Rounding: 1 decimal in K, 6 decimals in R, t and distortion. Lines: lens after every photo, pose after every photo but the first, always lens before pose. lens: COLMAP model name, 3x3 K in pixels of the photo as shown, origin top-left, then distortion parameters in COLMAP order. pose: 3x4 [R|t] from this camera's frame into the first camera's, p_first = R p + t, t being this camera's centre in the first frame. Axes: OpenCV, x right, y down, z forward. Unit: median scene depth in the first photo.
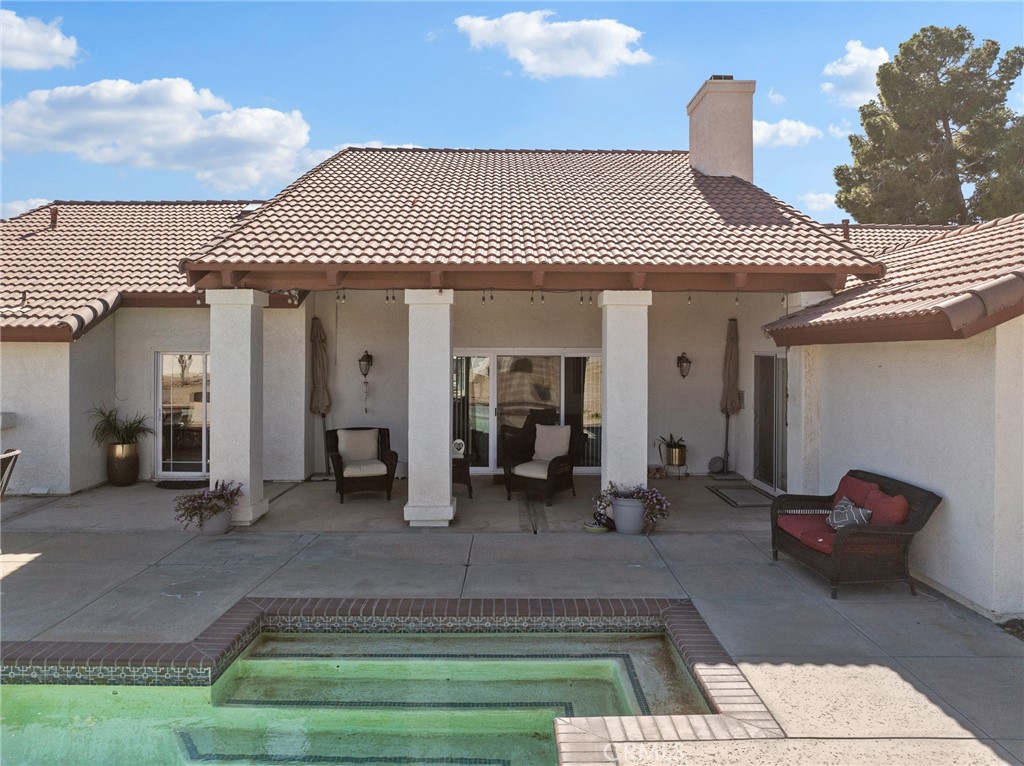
lens RADIAL K [[736.2, 0, 512.0], [0, 736.2, 383.0], [0, 0, 1]] dist [-0.052829, 0.023711]
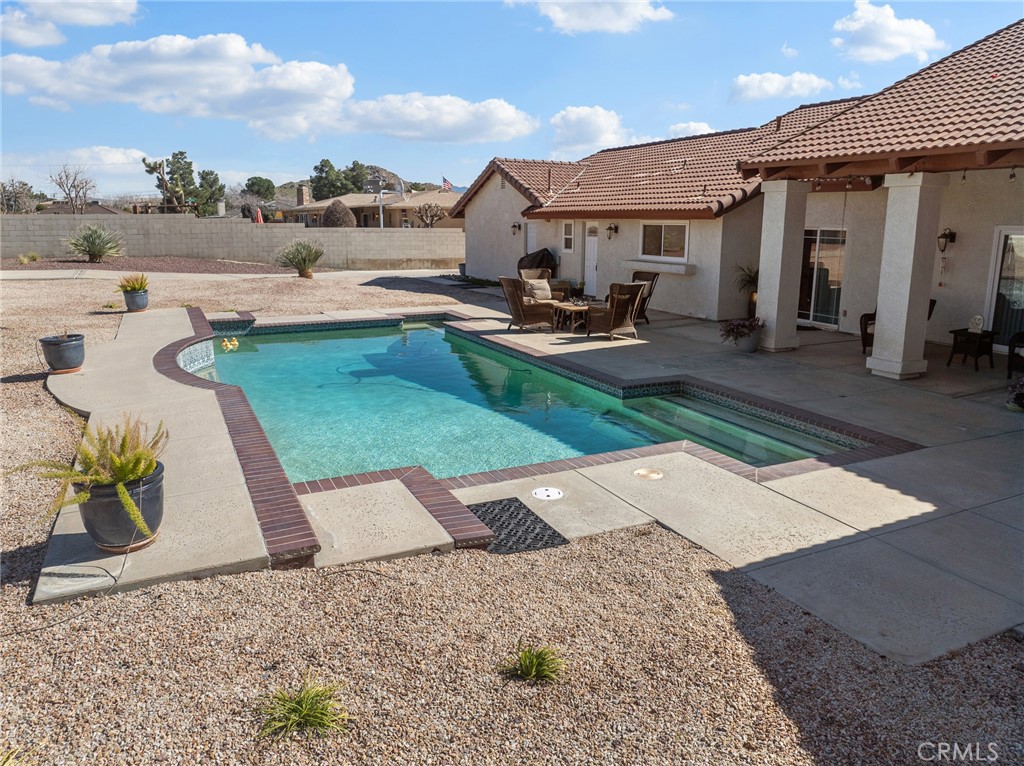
lens RADIAL K [[736.2, 0, 512.0], [0, 736.2, 383.0], [0, 0, 1]] dist [-0.052829, 0.023711]
pose [[0.414381, 0.194187, -0.889146, 1.044734], [-0.049451, 0.980333, 0.191056, 0.012921], [0.908759, -0.035201, 0.415834, -0.066230]]
